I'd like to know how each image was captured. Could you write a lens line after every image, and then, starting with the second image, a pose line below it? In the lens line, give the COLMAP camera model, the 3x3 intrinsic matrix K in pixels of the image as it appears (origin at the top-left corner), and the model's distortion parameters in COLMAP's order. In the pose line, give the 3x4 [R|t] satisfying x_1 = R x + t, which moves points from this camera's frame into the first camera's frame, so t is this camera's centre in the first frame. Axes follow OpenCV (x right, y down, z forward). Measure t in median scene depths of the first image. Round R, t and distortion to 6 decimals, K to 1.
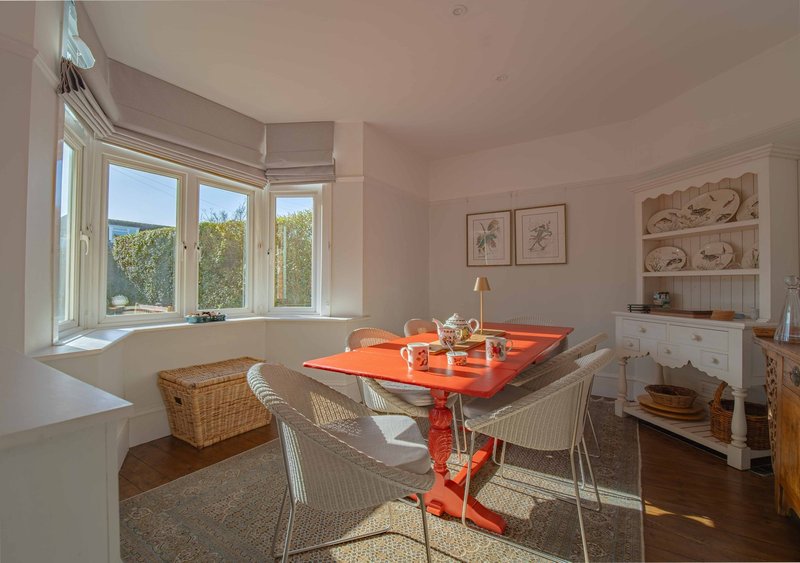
lens RADIAL K [[360.3, 0, 401.9], [0, 360.3, 284.5], [0, 0, 1]] dist [-0.029892, 0.003045]
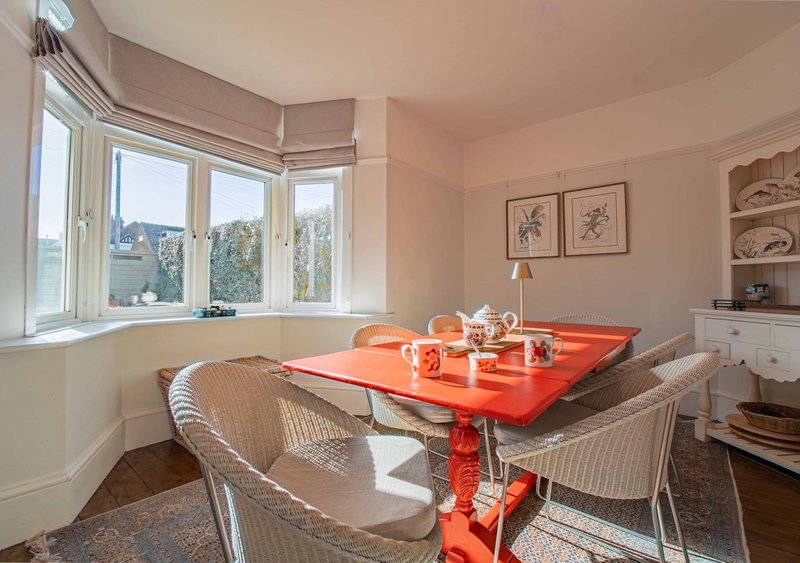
lens RADIAL K [[360.3, 0, 401.4], [0, 360.3, 283.3], [0, 0, 1]] dist [-0.029892, 0.003045]
pose [[0.992854, -0.001500, -0.119328, 0.043264], [0.000012, 0.999922, -0.012470, 0.031516], [0.119338, 0.012379, 0.992777, 0.146535]]
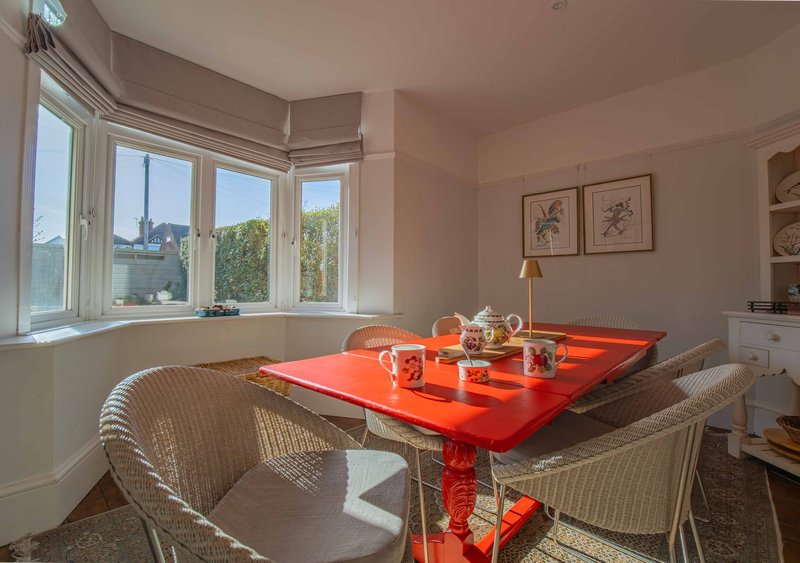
lens RADIAL K [[360.3, 0, 401.9], [0, 360.3, 283.3], [0, 0, 1]] dist [-0.029892, 0.003045]
pose [[0.983993, 0.000328, -0.178205, 0.079928], [-0.002506, 0.999925, -0.011998, 0.032136], [0.178188, 0.012253, 0.983920, 0.194247]]
